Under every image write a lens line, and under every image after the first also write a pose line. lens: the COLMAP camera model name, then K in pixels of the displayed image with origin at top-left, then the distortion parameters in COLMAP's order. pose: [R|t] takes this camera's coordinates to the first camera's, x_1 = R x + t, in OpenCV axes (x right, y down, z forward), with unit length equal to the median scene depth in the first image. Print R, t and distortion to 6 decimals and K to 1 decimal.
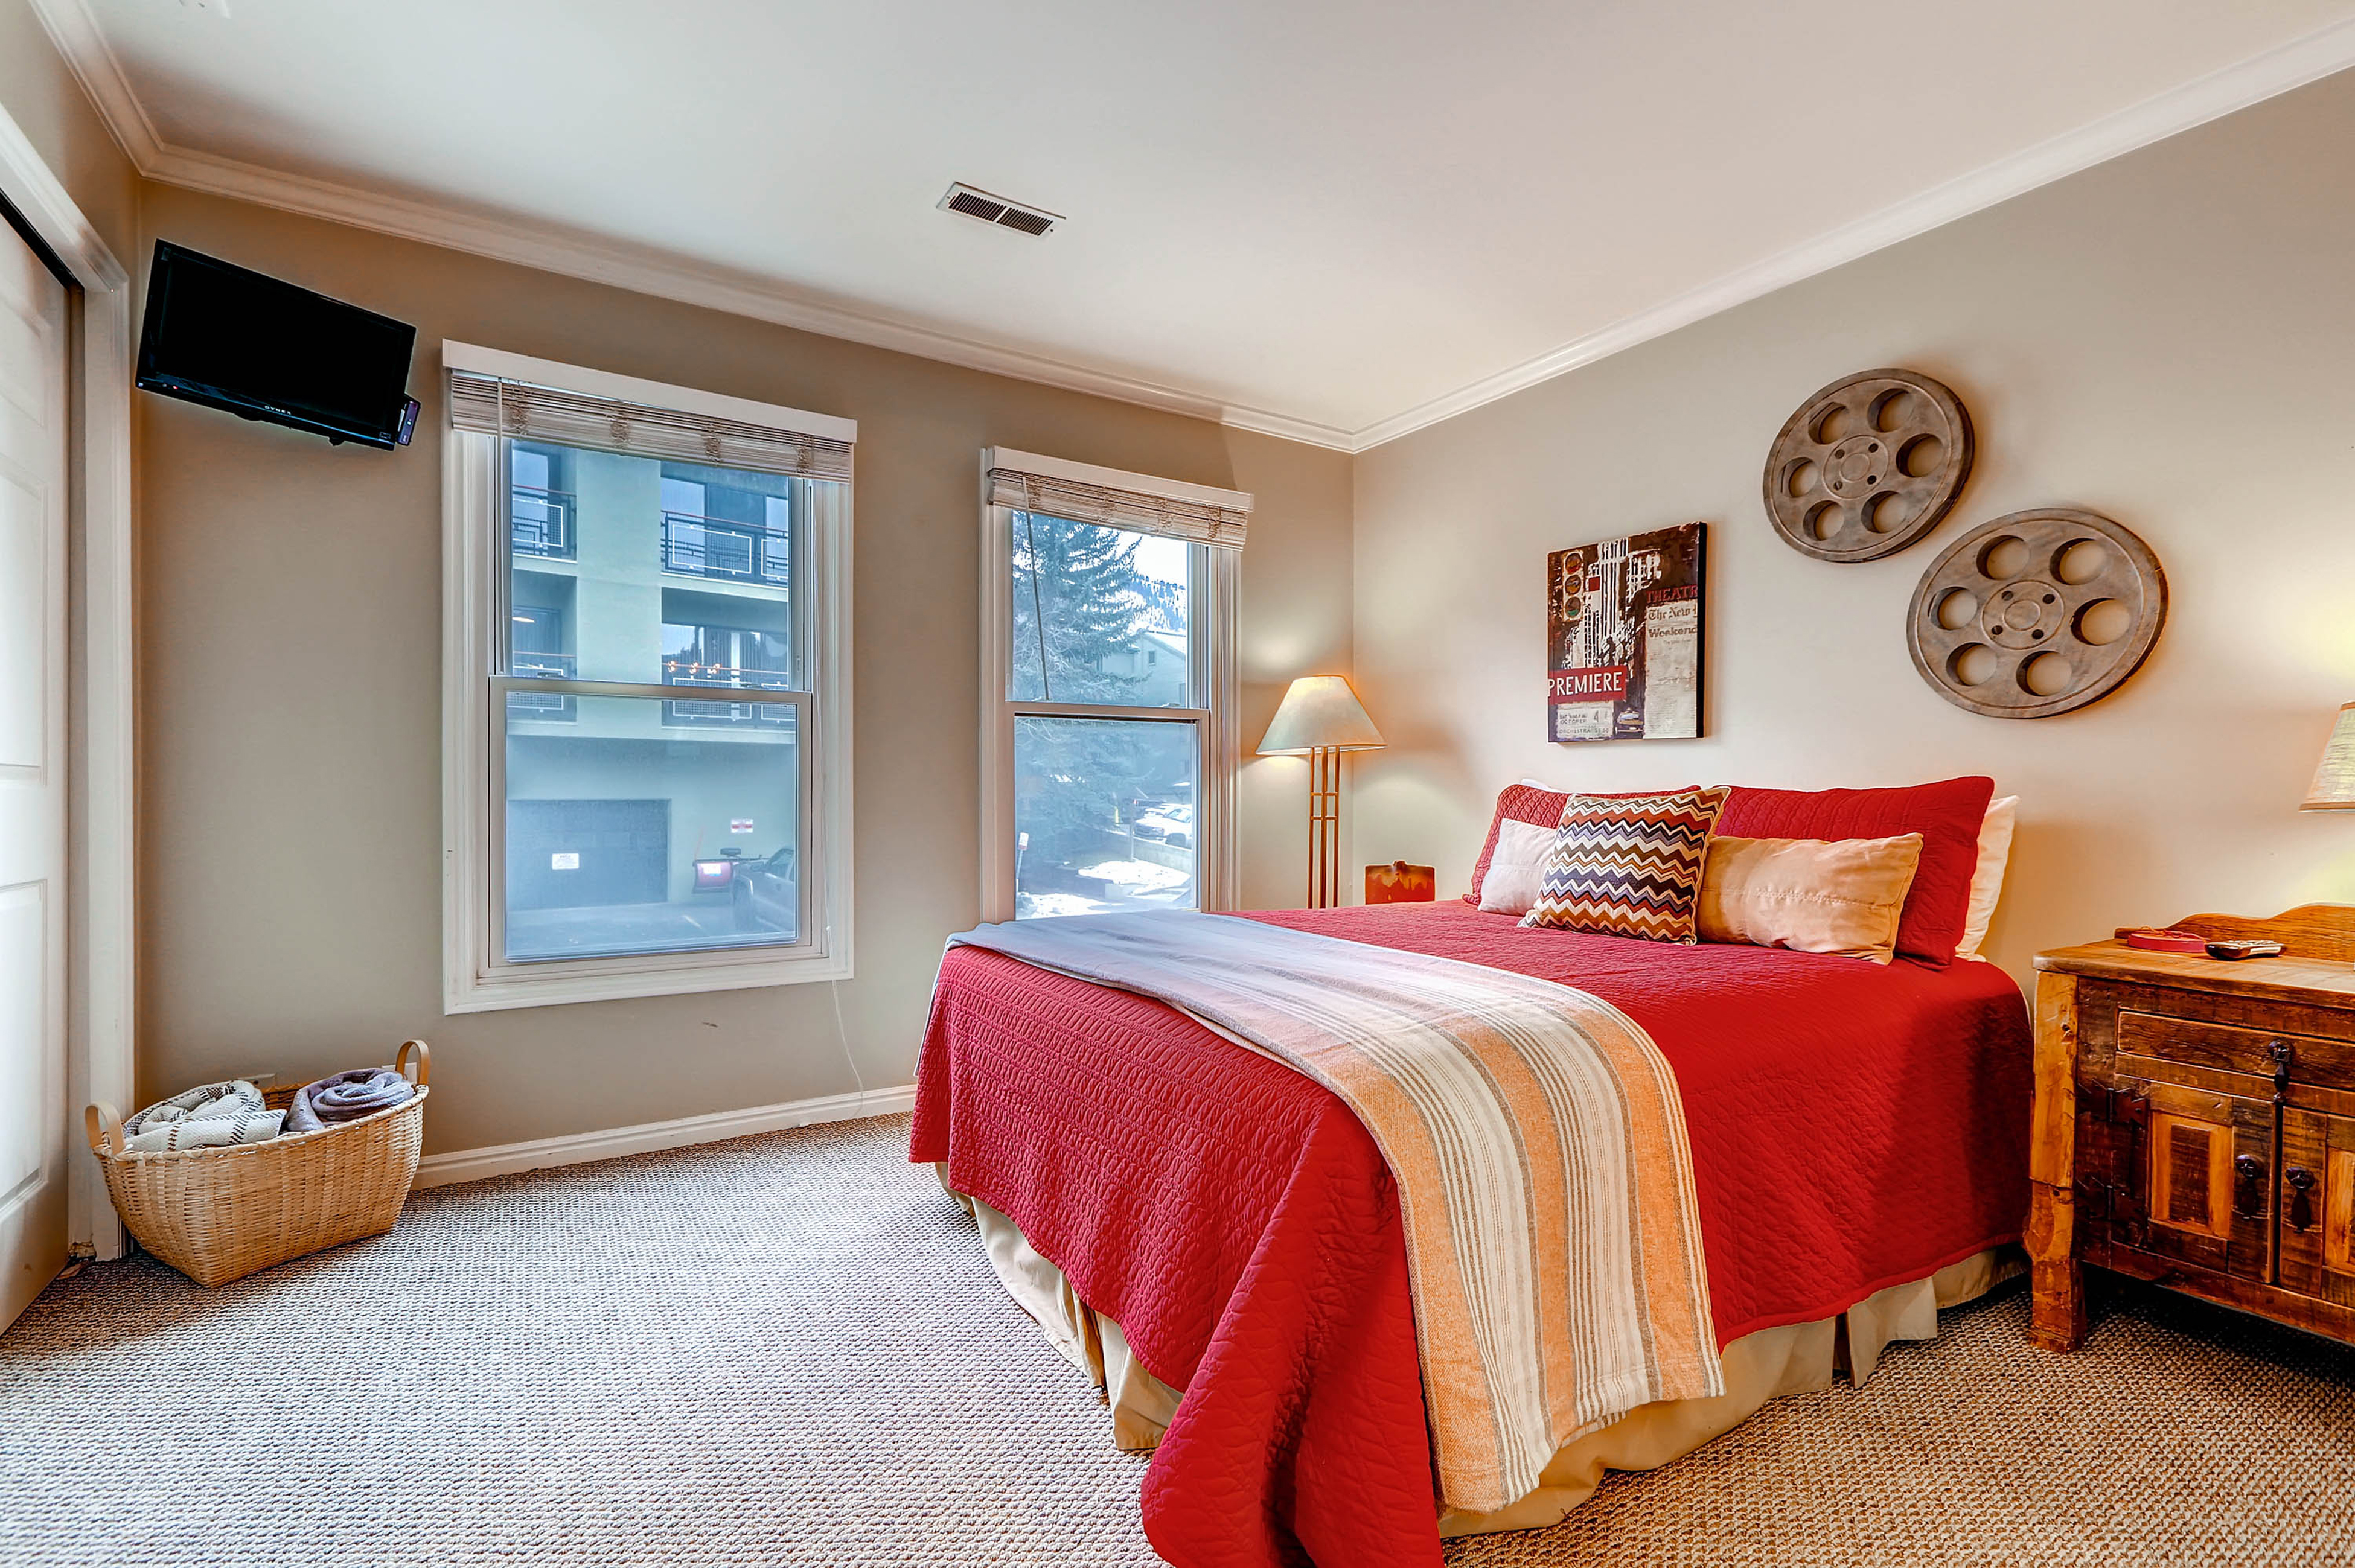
lens RADIAL K [[1040.5, 0, 1177.0], [0, 1040.5, 793.6], [0, 0, 1]] dist [0.002934, 0.000475]
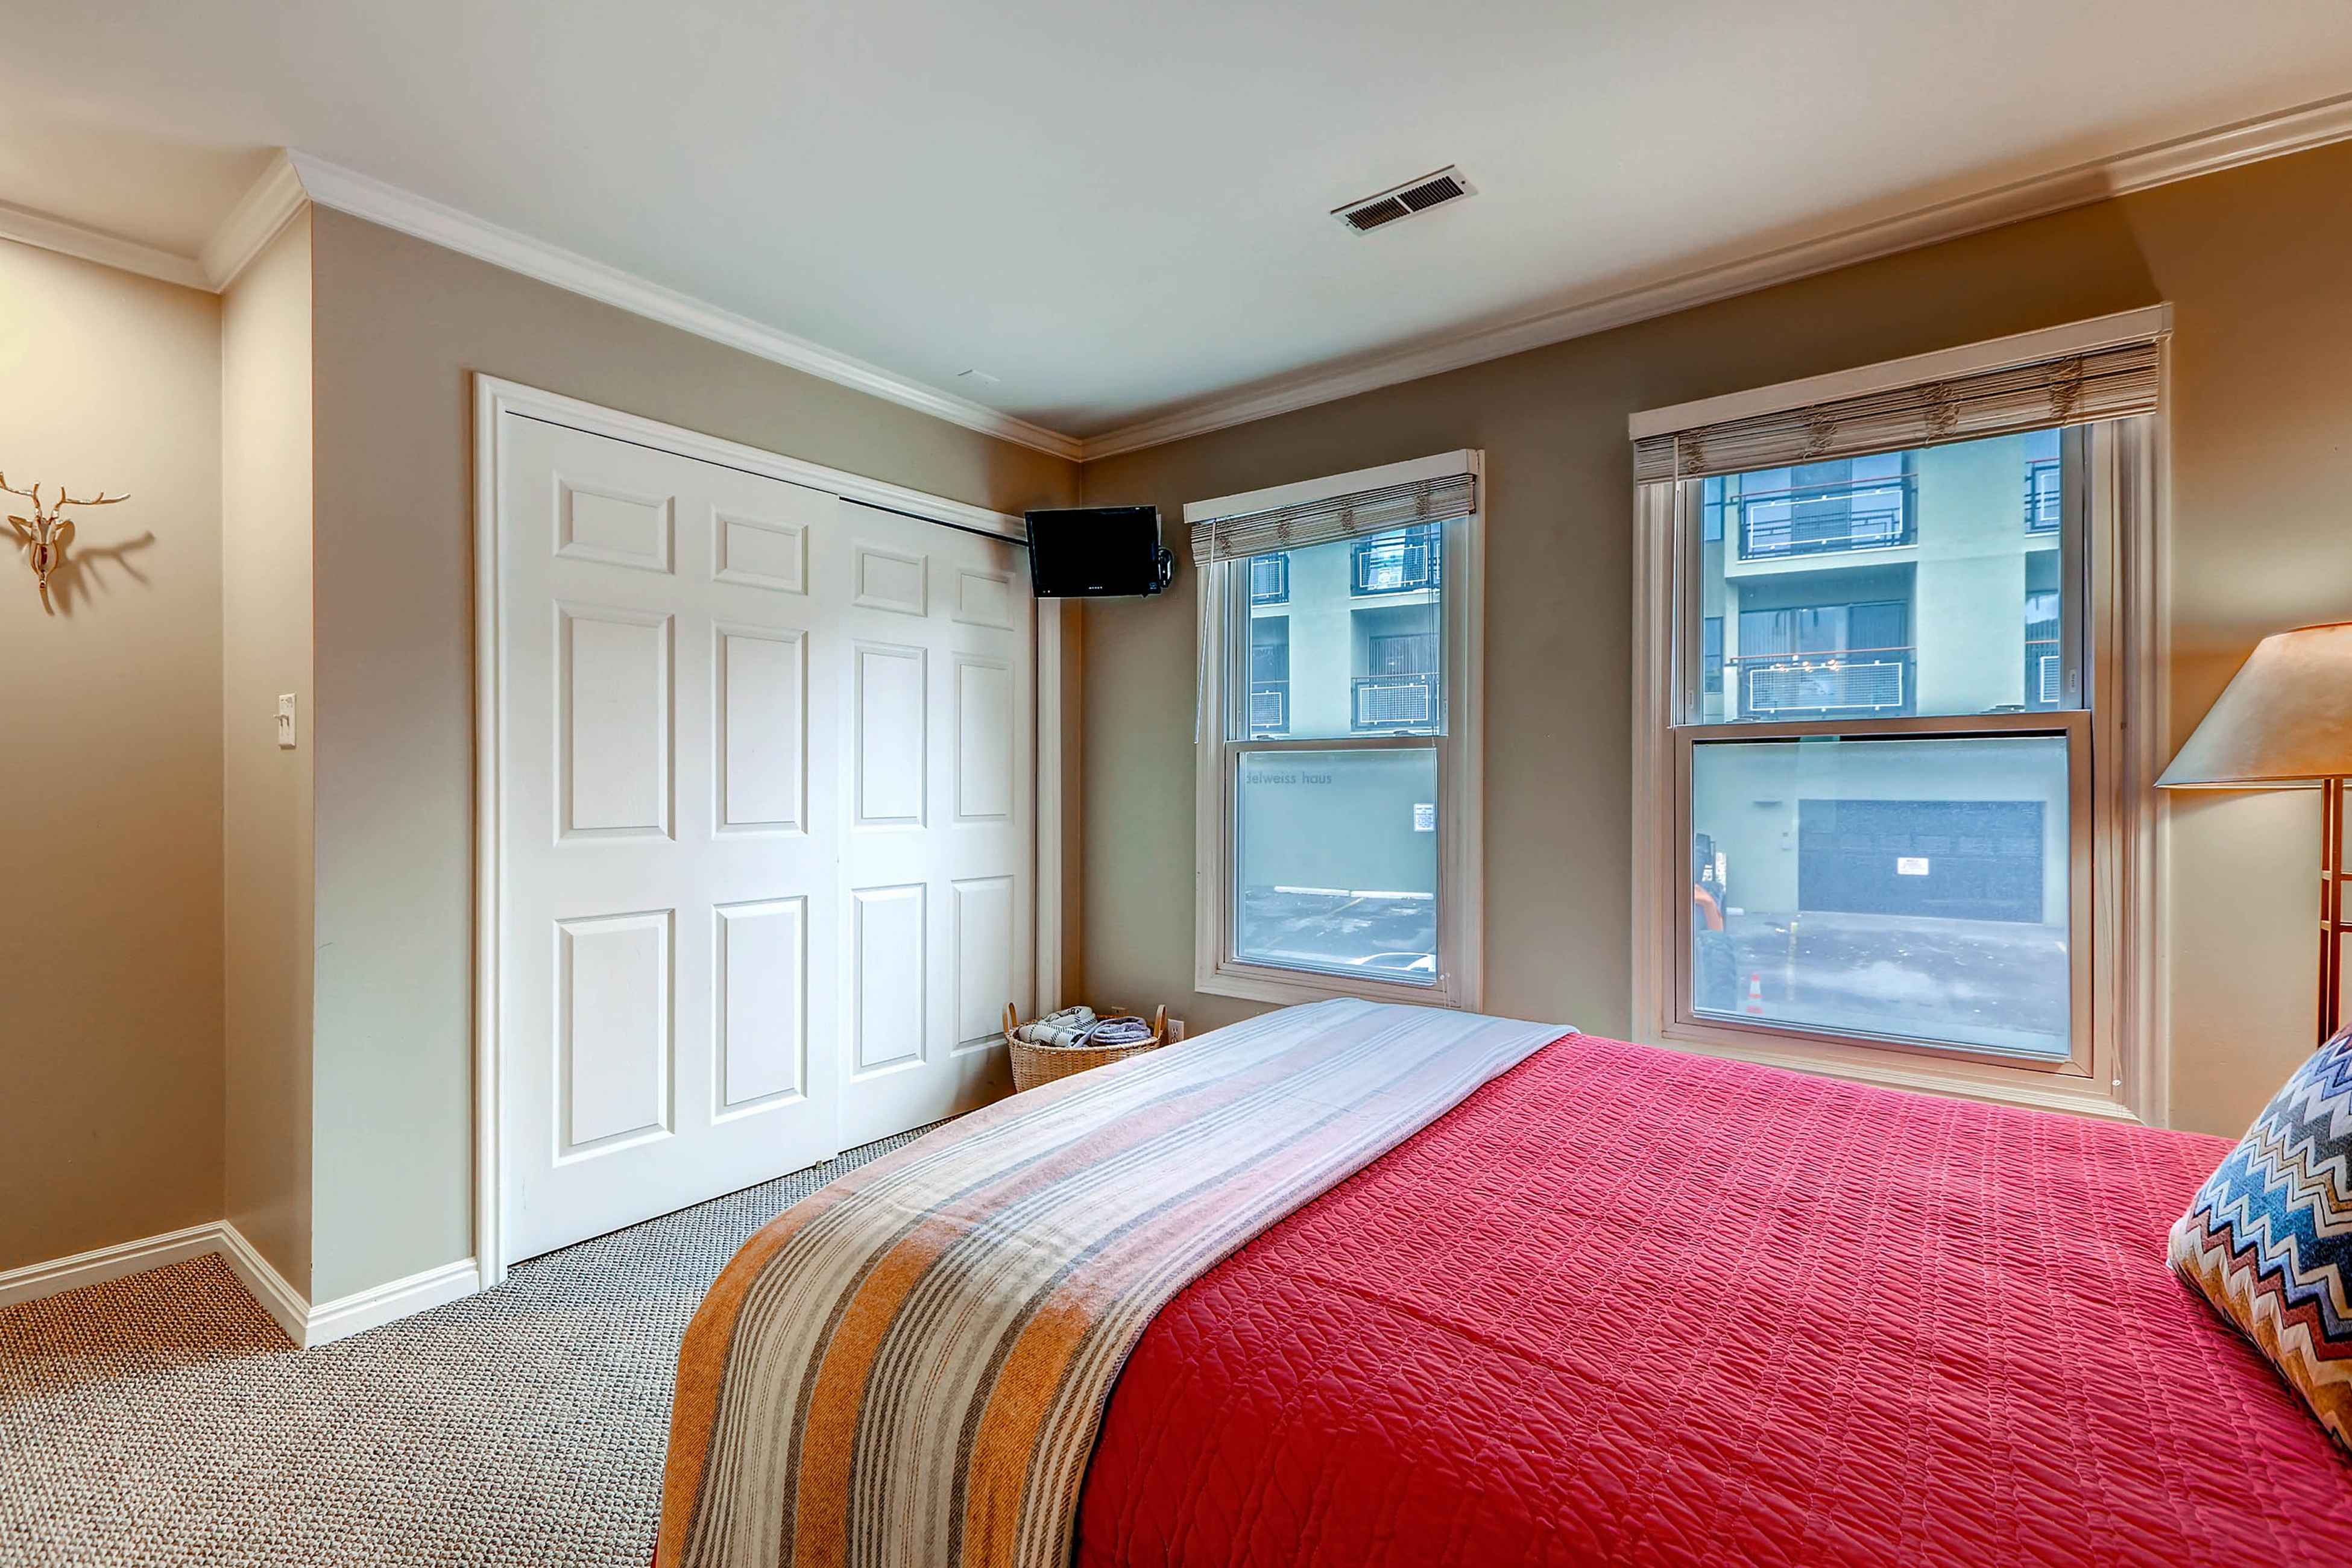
lens RADIAL K [[1039.2, 0, 1173.5], [0, 1039.2, 782.8], [0, 0, 1]] dist [0.002934, 0.000475]
pose [[0.346816, -0.002818, -0.937929, 0.402173], [-0.000994, 0.999994, -0.003372, -0.040555], [0.937933, 0.002101, 0.346811, 0.345354]]
